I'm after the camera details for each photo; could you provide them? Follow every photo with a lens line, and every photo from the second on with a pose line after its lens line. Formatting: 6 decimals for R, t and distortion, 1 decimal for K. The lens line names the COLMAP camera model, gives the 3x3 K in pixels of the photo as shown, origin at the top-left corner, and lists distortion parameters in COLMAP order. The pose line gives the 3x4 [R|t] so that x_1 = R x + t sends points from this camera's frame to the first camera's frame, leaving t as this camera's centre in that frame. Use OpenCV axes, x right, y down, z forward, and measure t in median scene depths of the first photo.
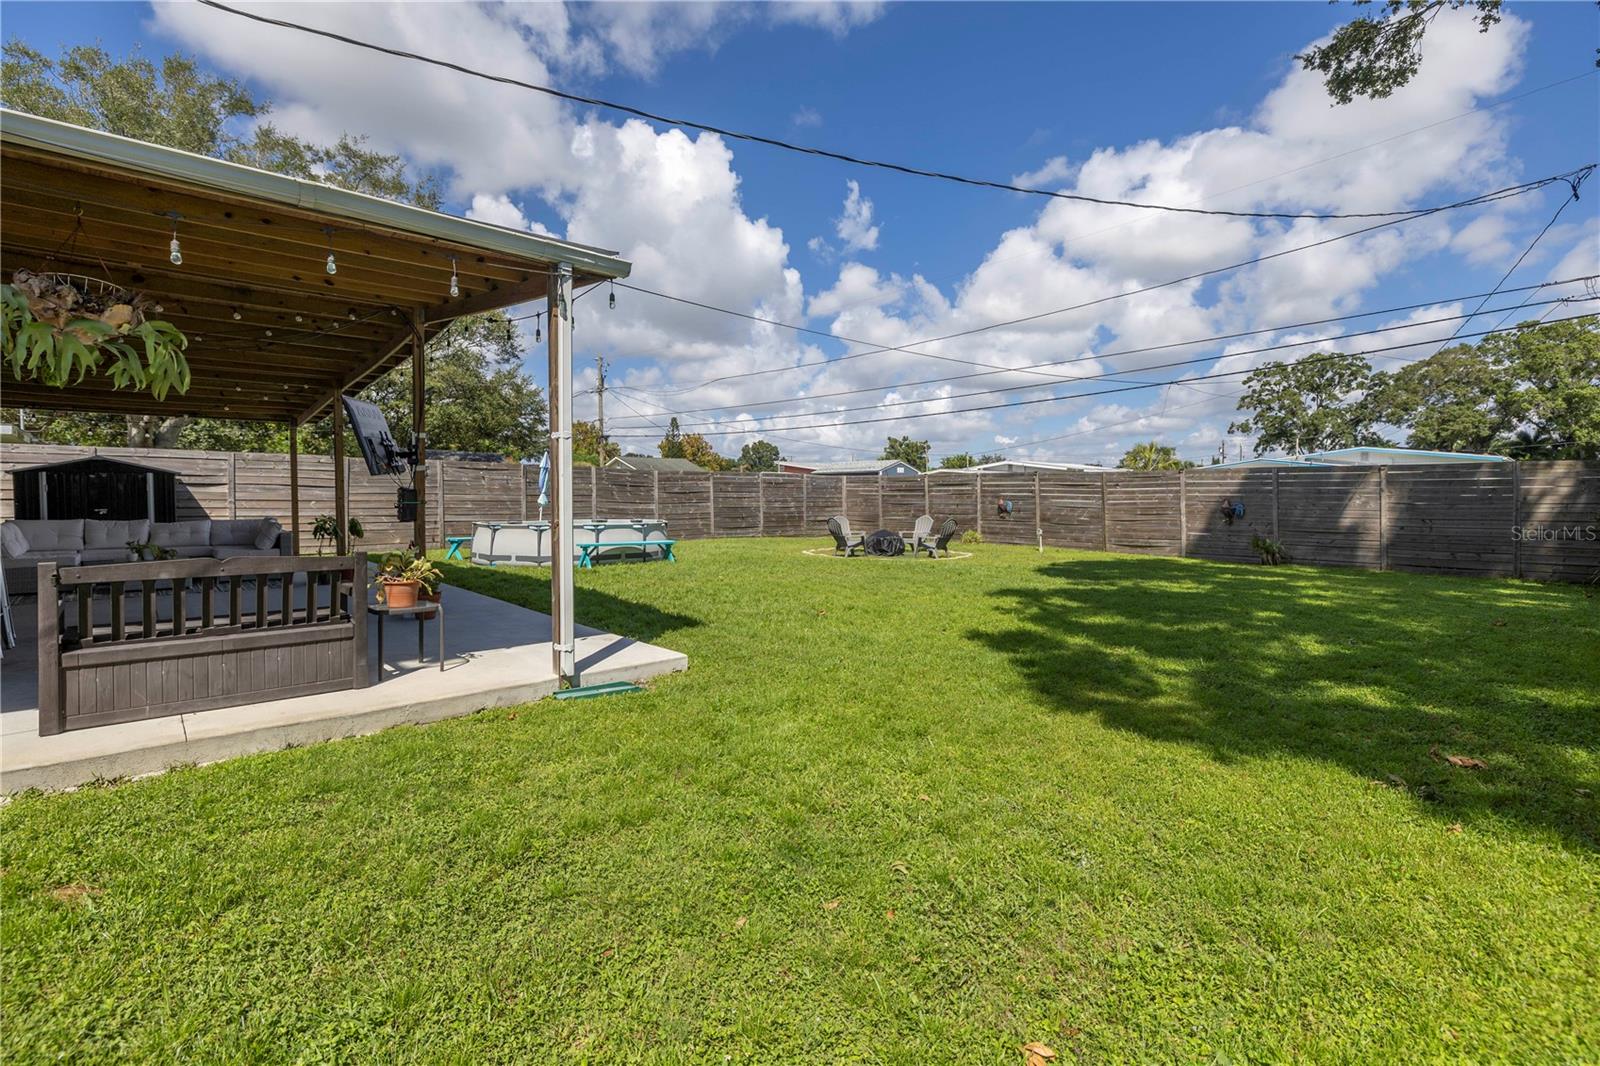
lens RADIAL K [[716.3, 0, 796.4], [0, 716.3, 539.4], [0, 0, 1]] dist [-0.006569, 0.001153]
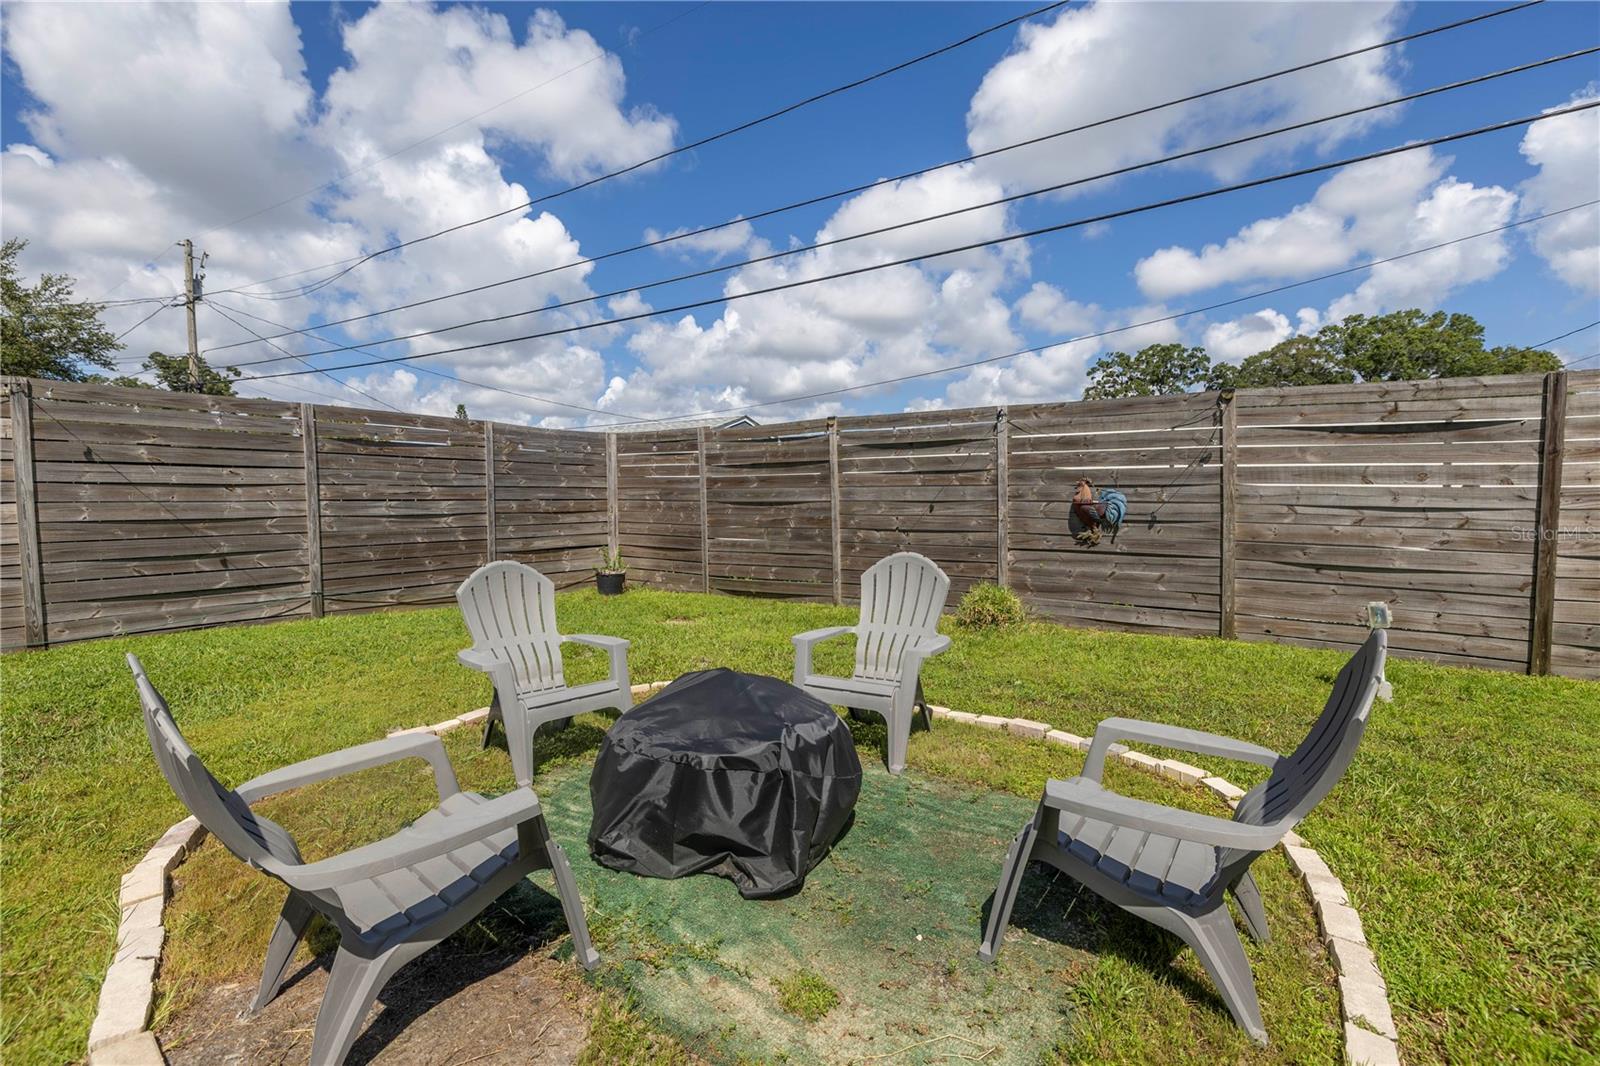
lens RADIAL K [[716.3, 0, 804.0], [0, 716.3, 512.4], [0, 0, 1]] dist [-0.006569, 0.001153]
pose [[0.967494, -0.011610, 0.252628, 0.081229], [0.021549, 0.999097, -0.036609, -0.033481], [-0.251975, 0.040862, 0.966871, 0.696259]]
